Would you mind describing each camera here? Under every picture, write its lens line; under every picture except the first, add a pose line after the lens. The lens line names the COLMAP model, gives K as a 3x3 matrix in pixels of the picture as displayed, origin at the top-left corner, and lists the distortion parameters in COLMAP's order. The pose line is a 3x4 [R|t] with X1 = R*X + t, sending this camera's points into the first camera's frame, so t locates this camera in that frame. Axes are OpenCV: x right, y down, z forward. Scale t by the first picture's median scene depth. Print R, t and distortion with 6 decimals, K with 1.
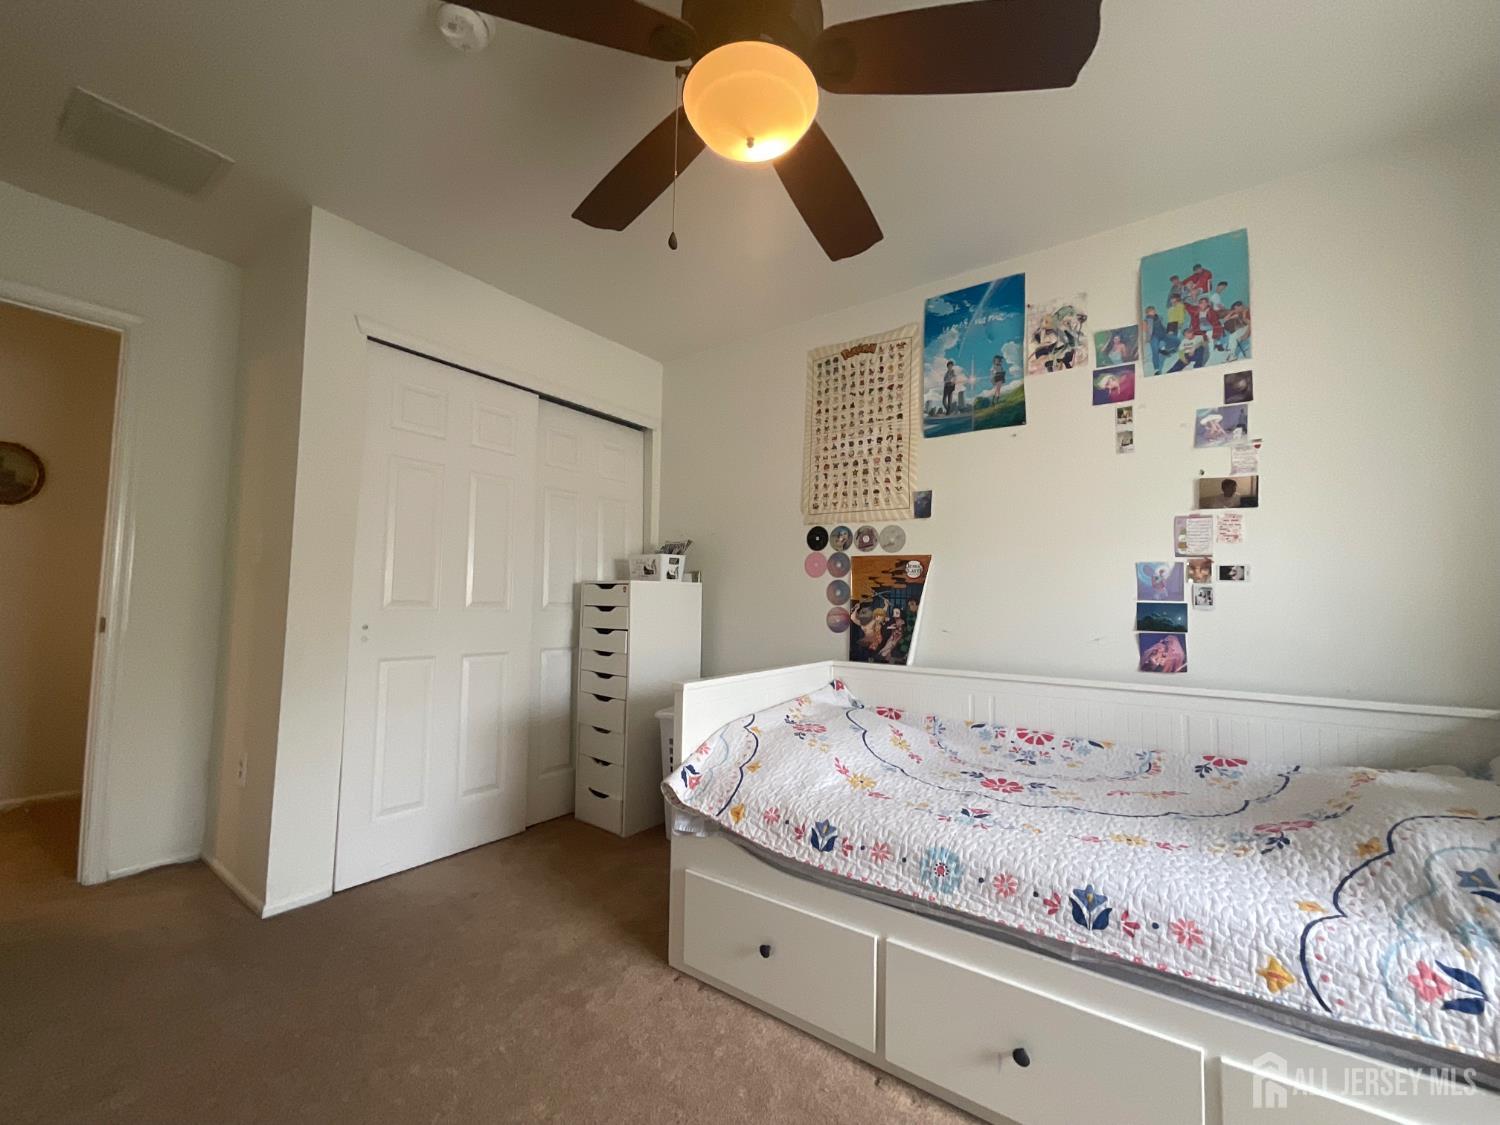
lens RADIAL K [[608.9, 0, 748.3], [0, 608.9, 565.9], [0, 0, 1]] dist [0.000662, 0.000619]
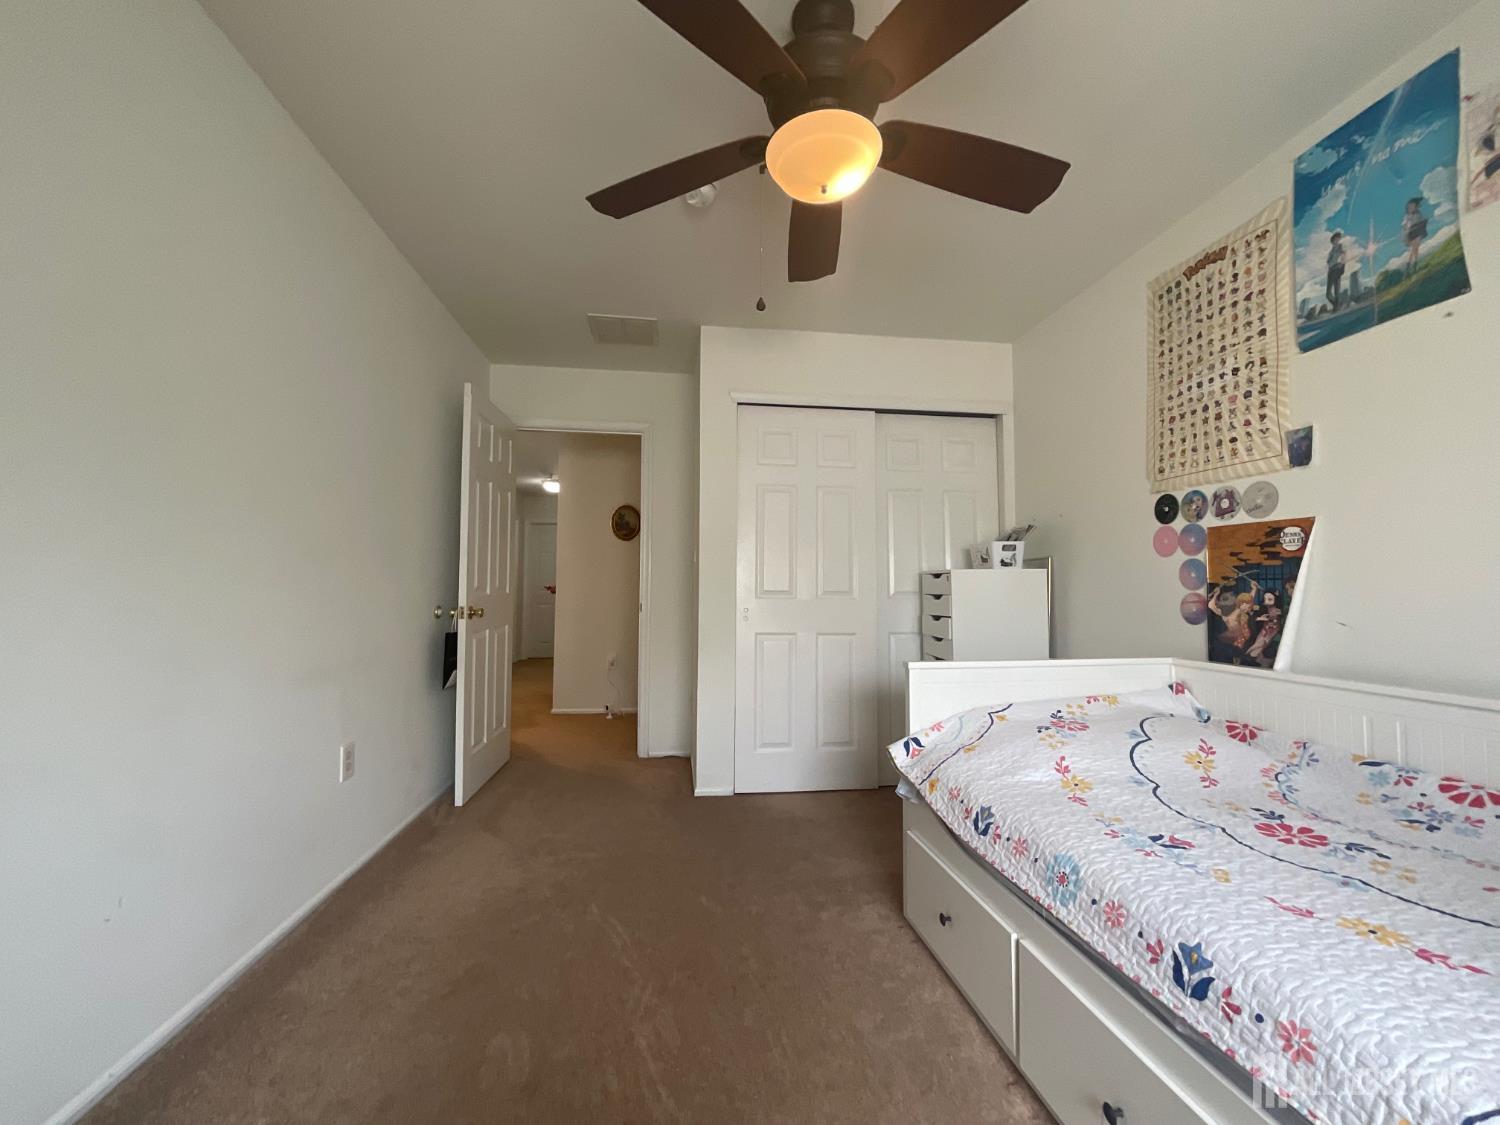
lens RADIAL K [[608.9, 0, 750.5], [0, 608.9, 566.4], [0, 0, 1]] dist [0.000662, 0.000619]
pose [[0.691219, -0.042922, -0.721369, 0.385731], [0.049883, 0.998687, -0.011625, 0.016570], [0.720921, -0.027949, 0.692453, 0.038284]]
